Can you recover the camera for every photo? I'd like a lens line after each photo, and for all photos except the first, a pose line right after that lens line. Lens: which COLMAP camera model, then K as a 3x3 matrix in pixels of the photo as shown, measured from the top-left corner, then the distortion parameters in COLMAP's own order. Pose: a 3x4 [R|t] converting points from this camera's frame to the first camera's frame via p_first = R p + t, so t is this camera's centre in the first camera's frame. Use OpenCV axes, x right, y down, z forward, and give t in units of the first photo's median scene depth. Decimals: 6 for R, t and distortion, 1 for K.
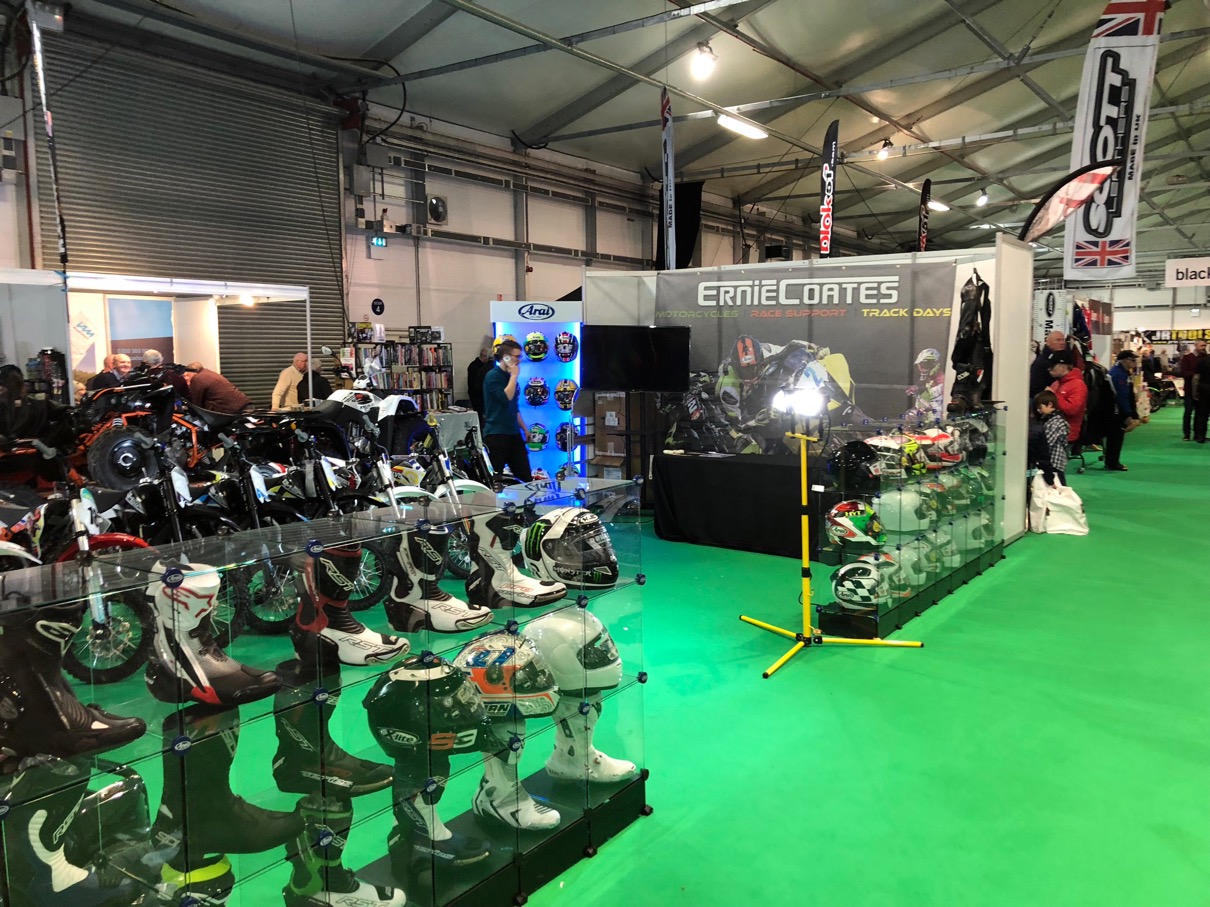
lens RADIAL K [[995.5, 0, 608.2], [0, 995.5, 446.3], [0, 0, 1]] dist [0.075895, -0.005765]
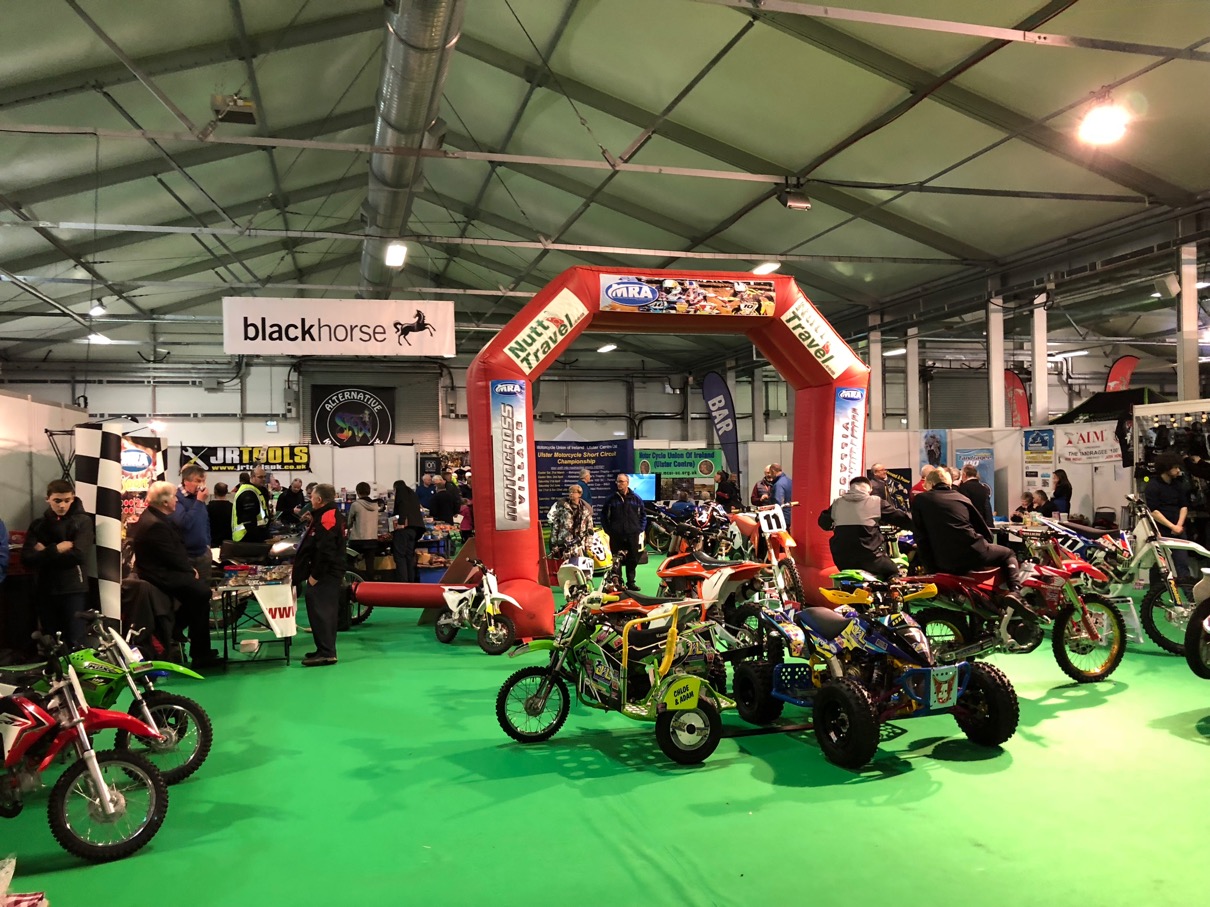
lens RADIAL K [[995.5, 0, 608.7], [0, 995.5, 449.5], [0, 0, 1]] dist [0.075895, -0.005765]
pose [[0.658392, 0.022147, 0.752349, 0.260810], [0.071008, 0.993281, -0.091379, -0.045701], [-0.749318, 0.113586, 0.652396, 0.471738]]
